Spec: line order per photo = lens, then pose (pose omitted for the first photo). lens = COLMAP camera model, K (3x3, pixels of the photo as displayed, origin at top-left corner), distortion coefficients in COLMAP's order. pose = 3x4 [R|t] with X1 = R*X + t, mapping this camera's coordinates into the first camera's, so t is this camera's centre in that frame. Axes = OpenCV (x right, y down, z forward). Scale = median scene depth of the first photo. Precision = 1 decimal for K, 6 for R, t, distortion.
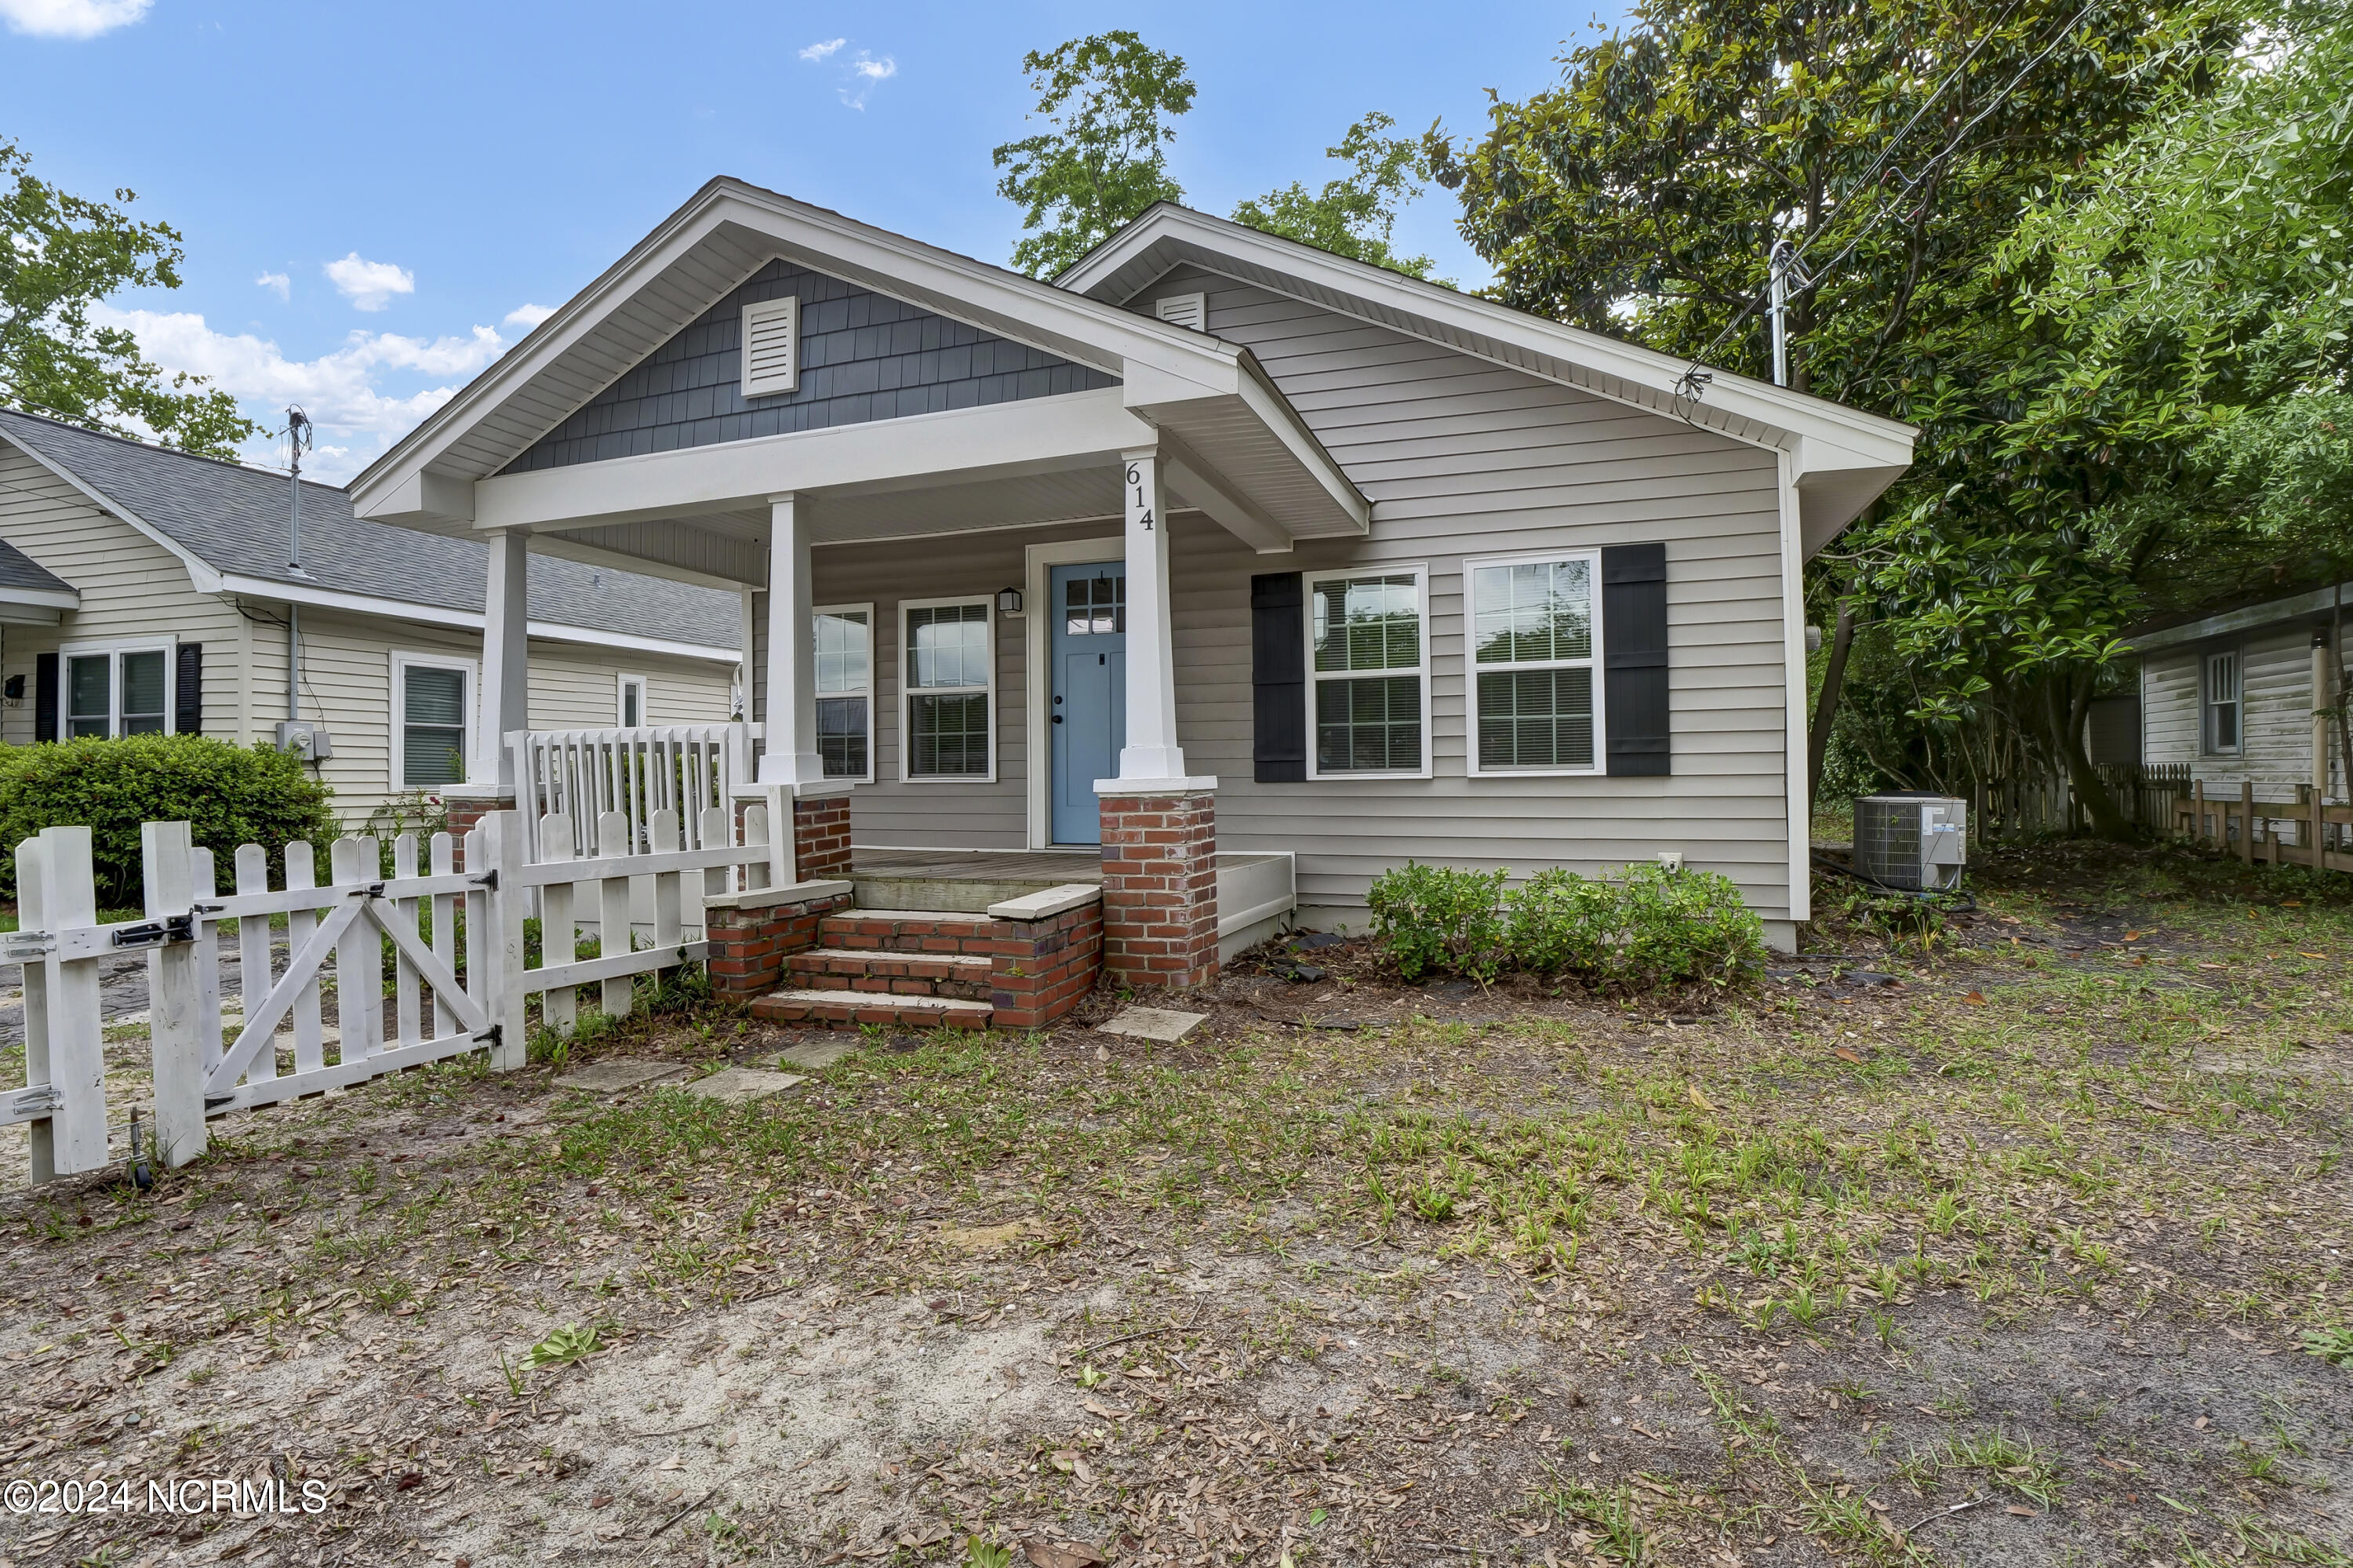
lens RADIAL K [[1151.5, 0, 1160.4], [0, 1151.5, 767.6], [0, 0, 1]] dist [-0.009604, -0.000321]
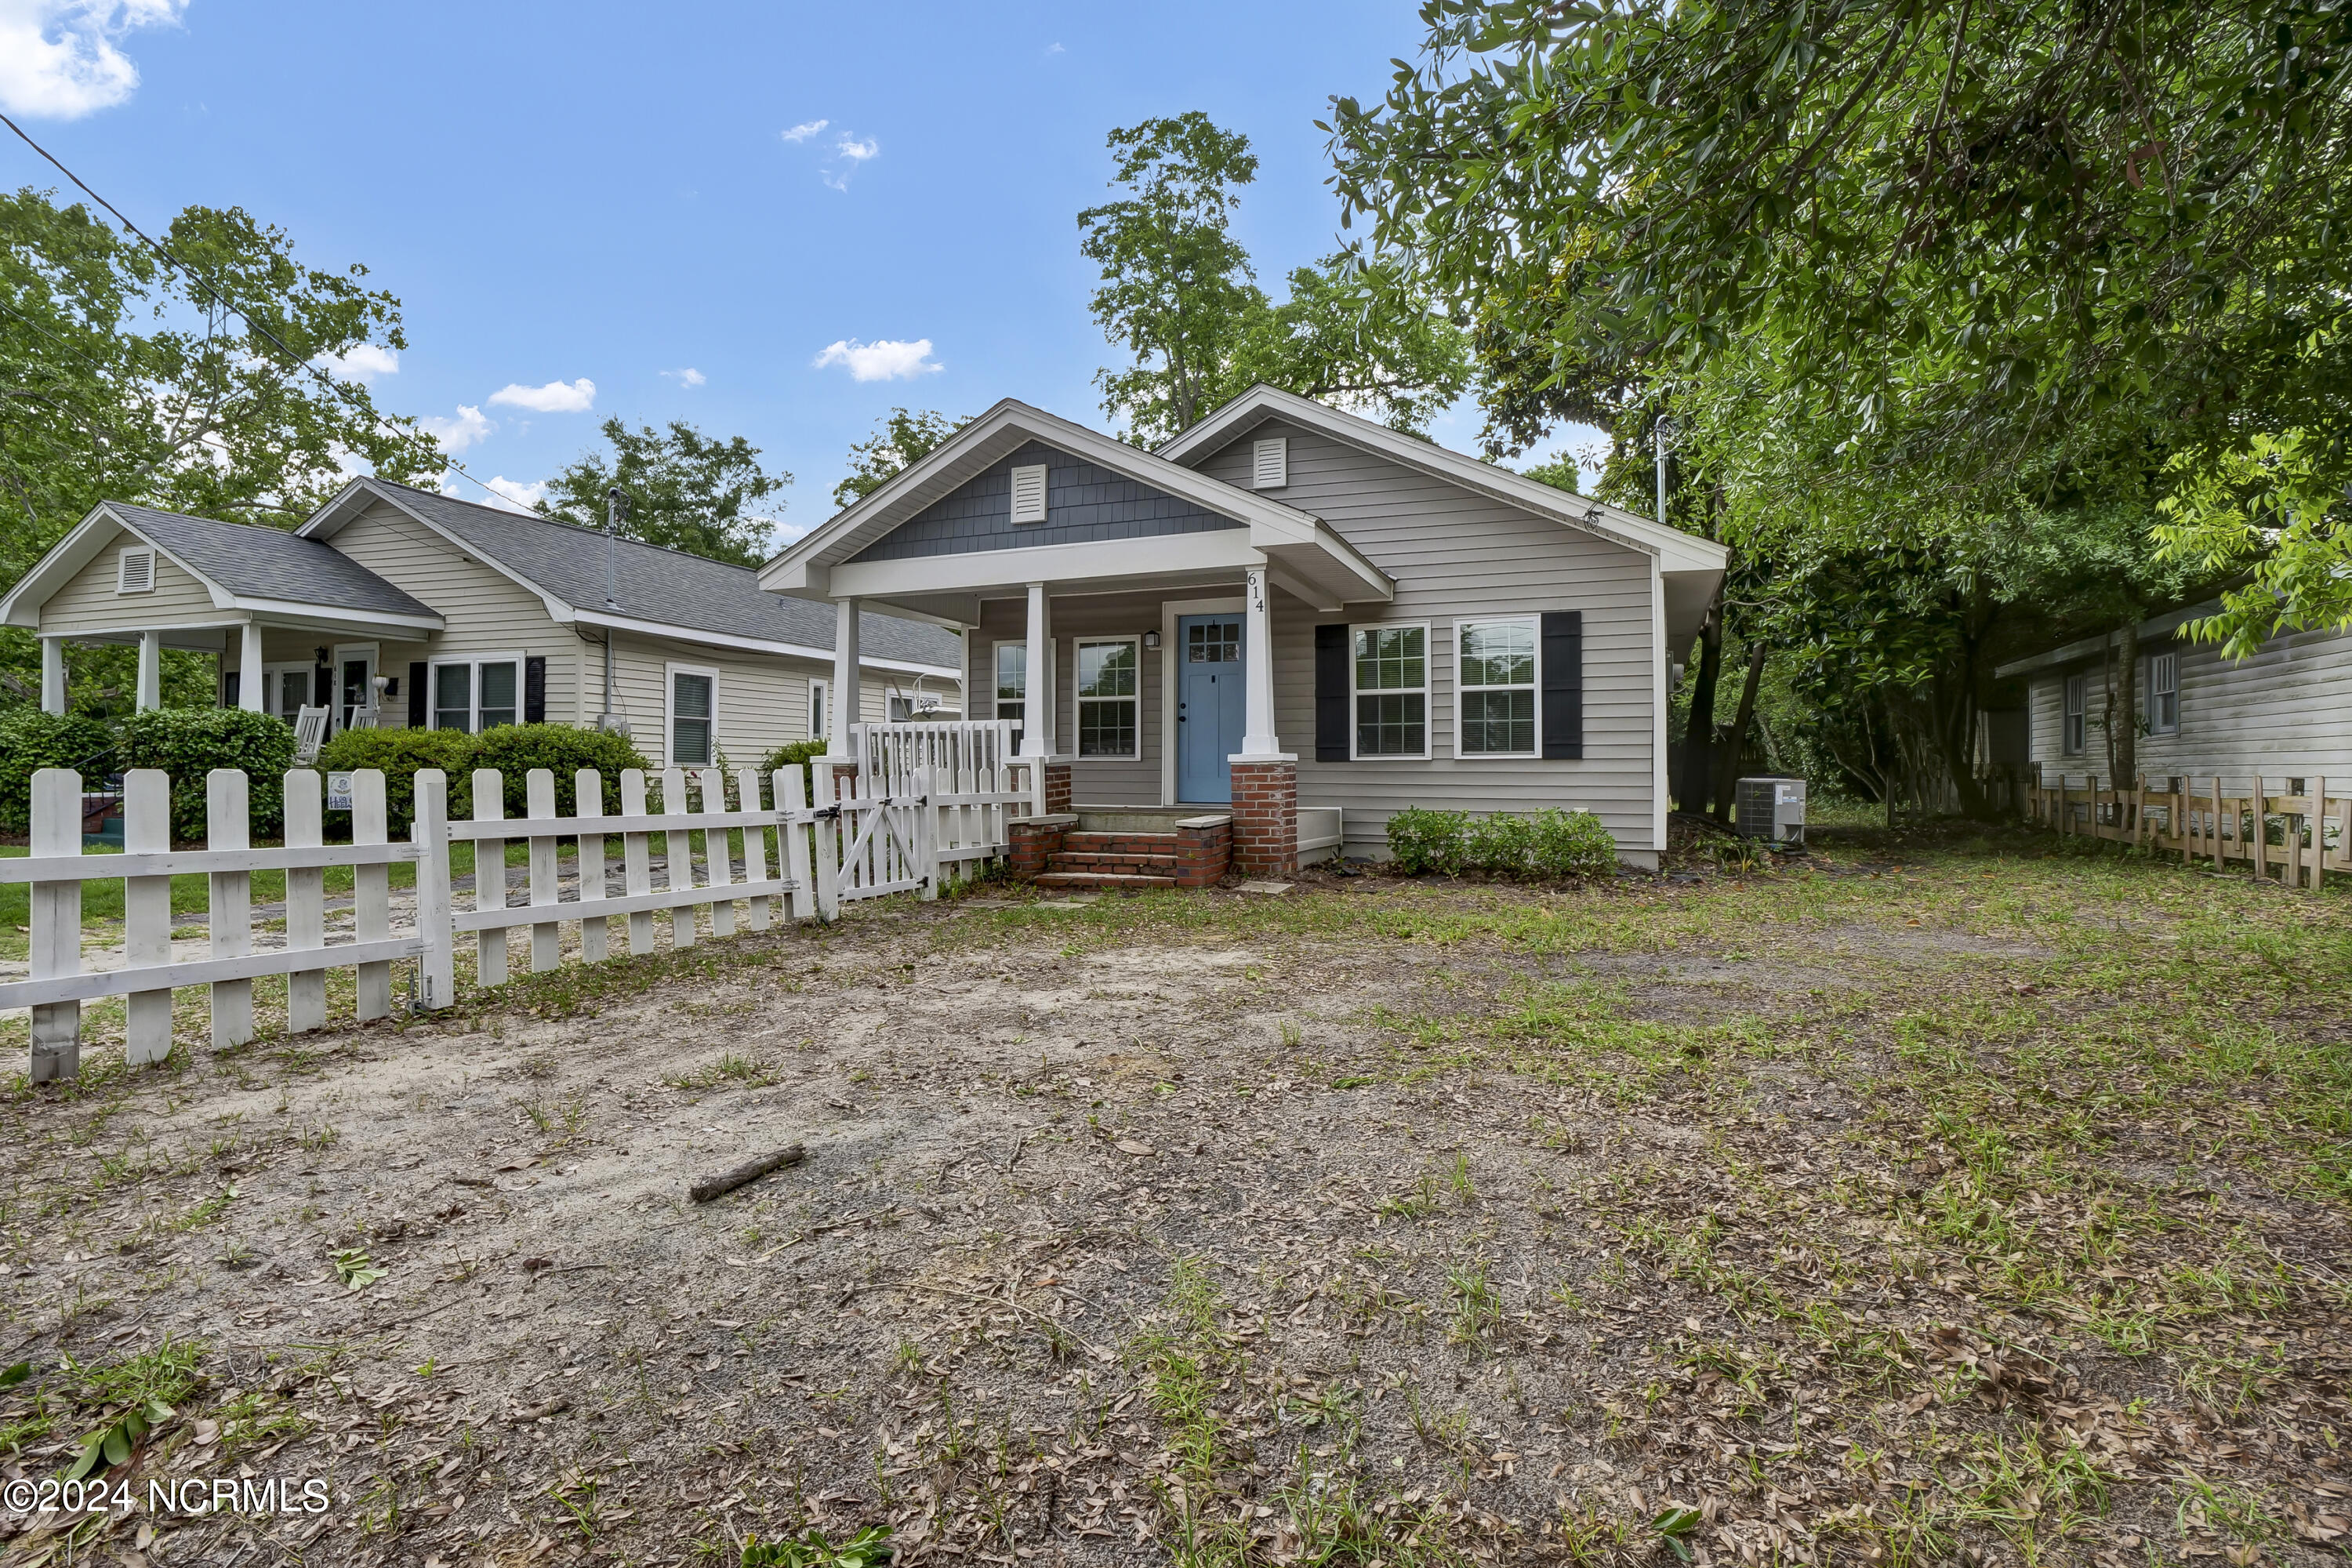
lens RADIAL K [[1150.9, 0, 1159.9], [0, 1150.9, 767.6], [0, 0, 1]] dist [-0.009604, -0.000321]
pose [[0.999248, 0.011491, -0.037020, -0.072711], [-0.011420, 0.999933, 0.002121, 0.021062], [0.037041, -0.001696, 0.999312, -0.566158]]
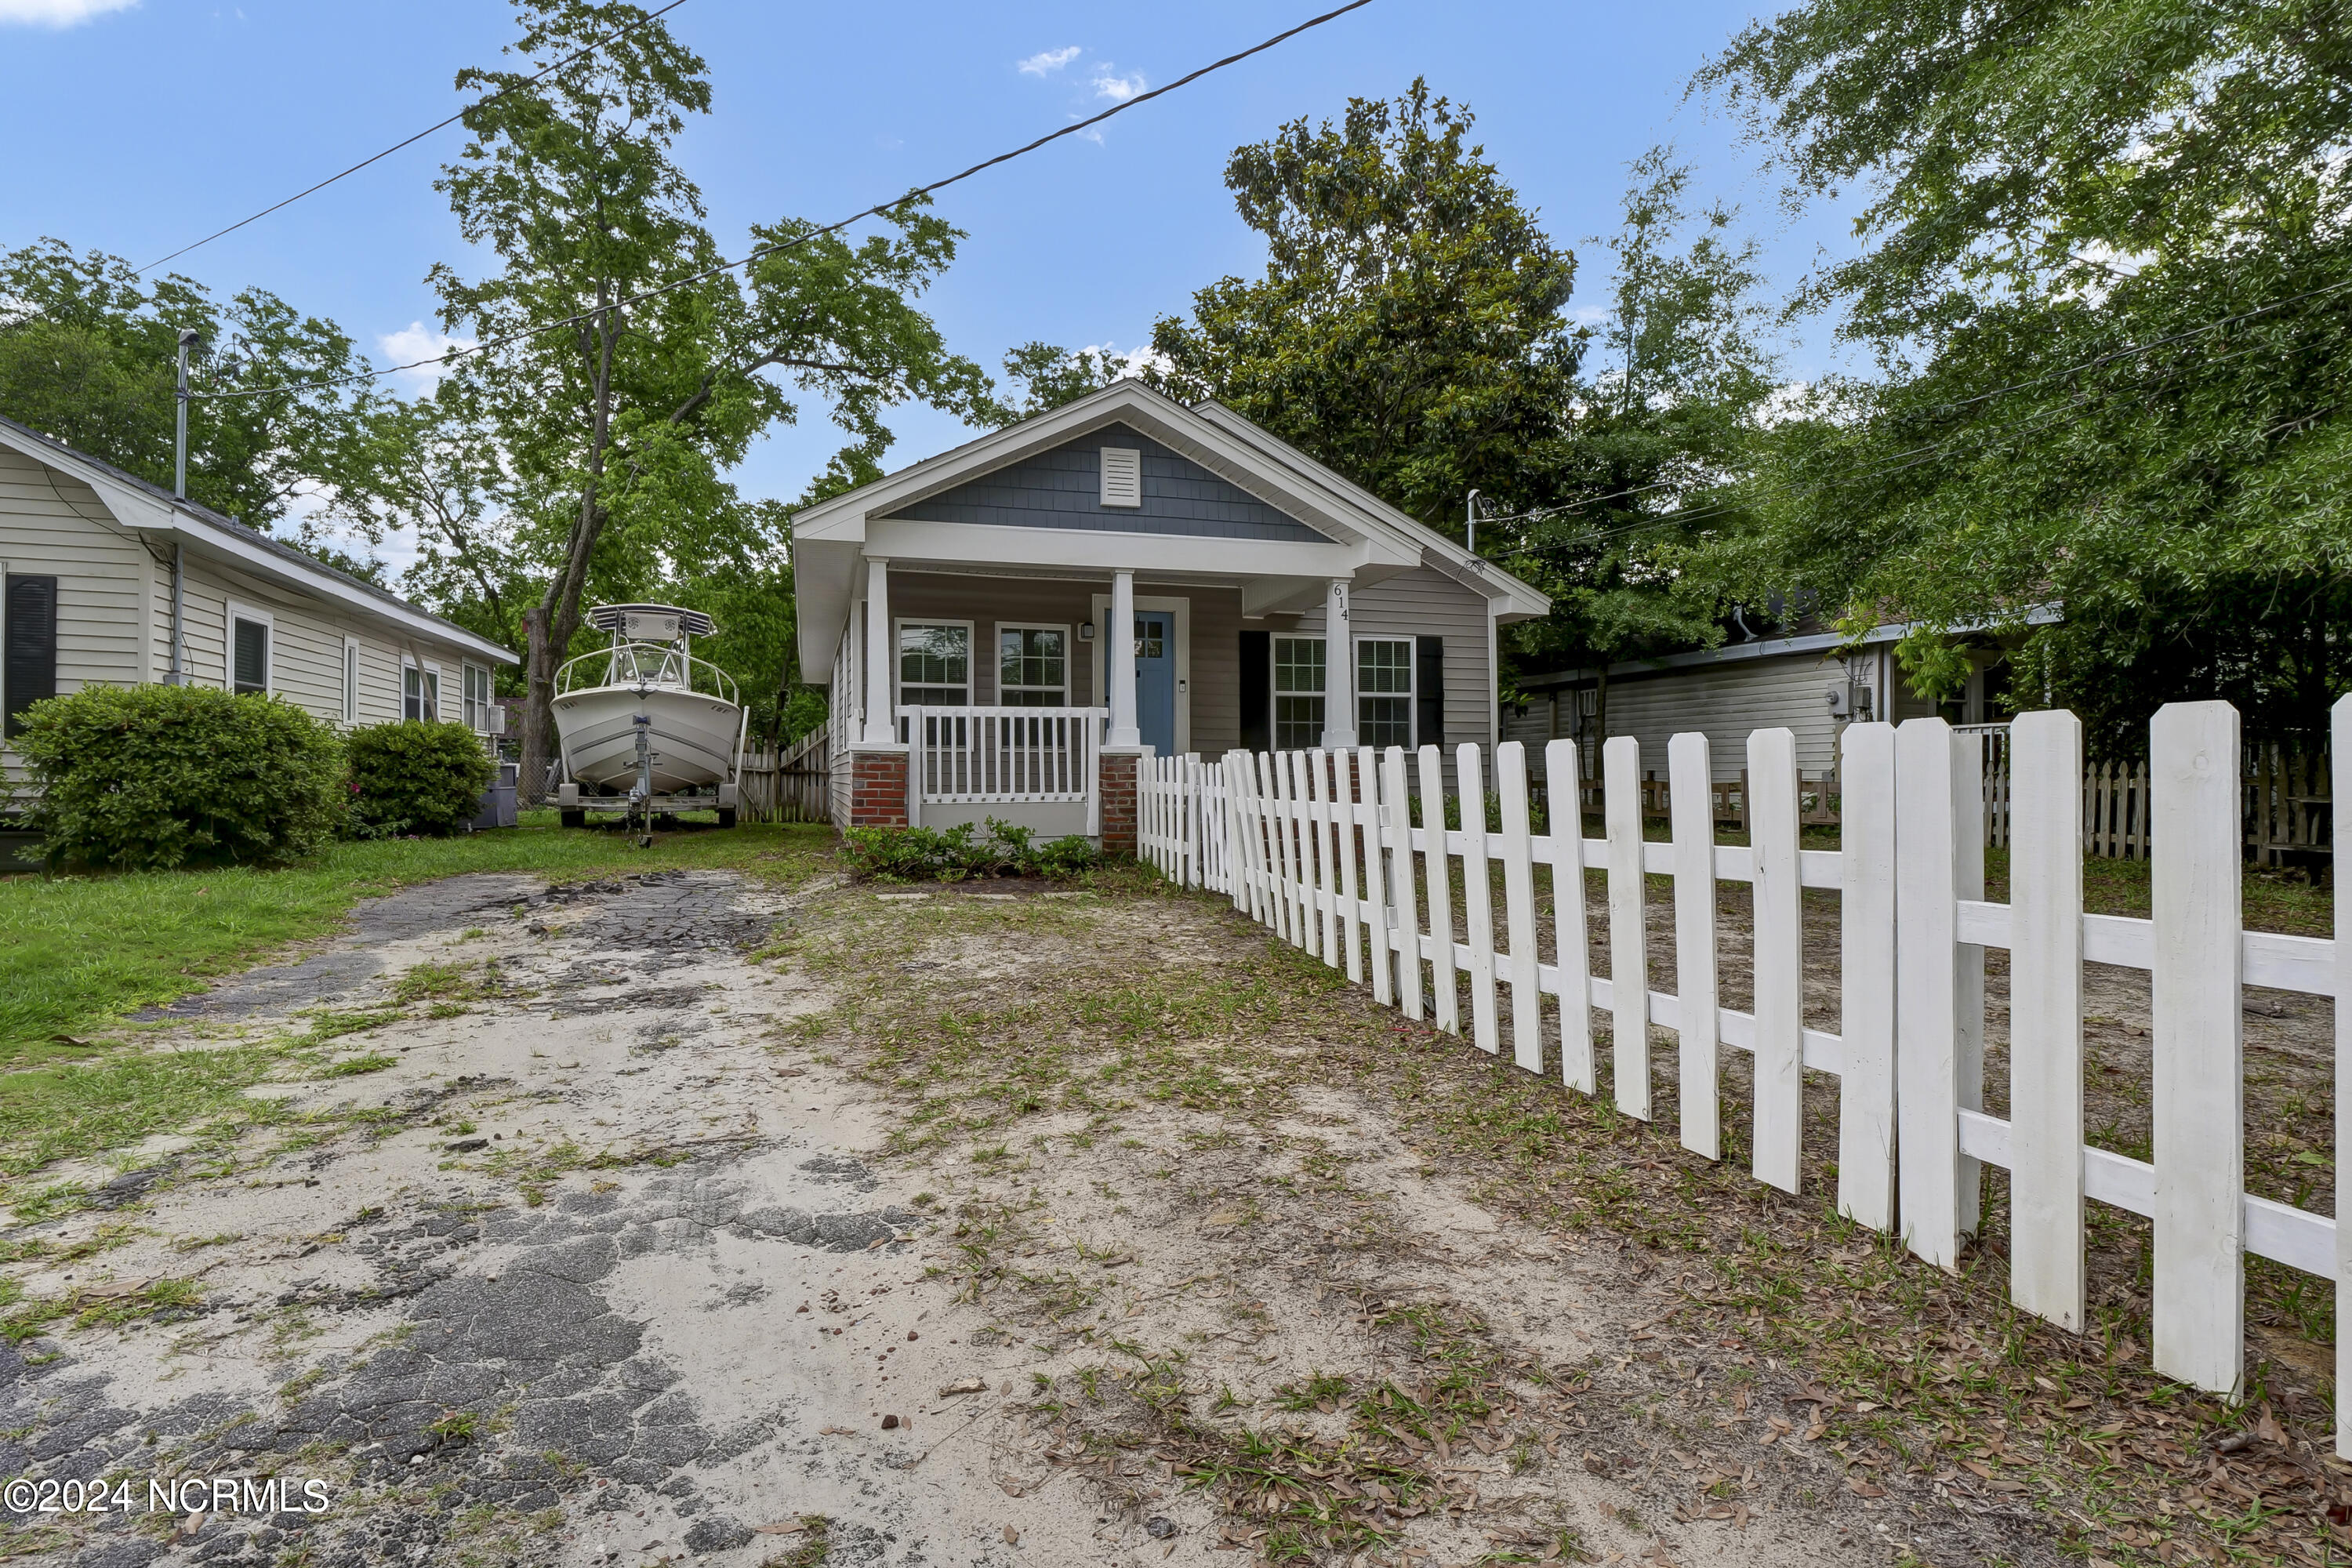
lens RADIAL K [[1176.8, 0, 1133.9], [0, 1176.8, 780.4], [0, 0, 1]] dist [0.002699, -0.000030]
pose [[0.807861, 0.007945, 0.589319, -1.120914], [-0.013066, 0.999905, 0.004431, 0.047247], [-0.589228, -0.011279, 0.807888, -0.308093]]
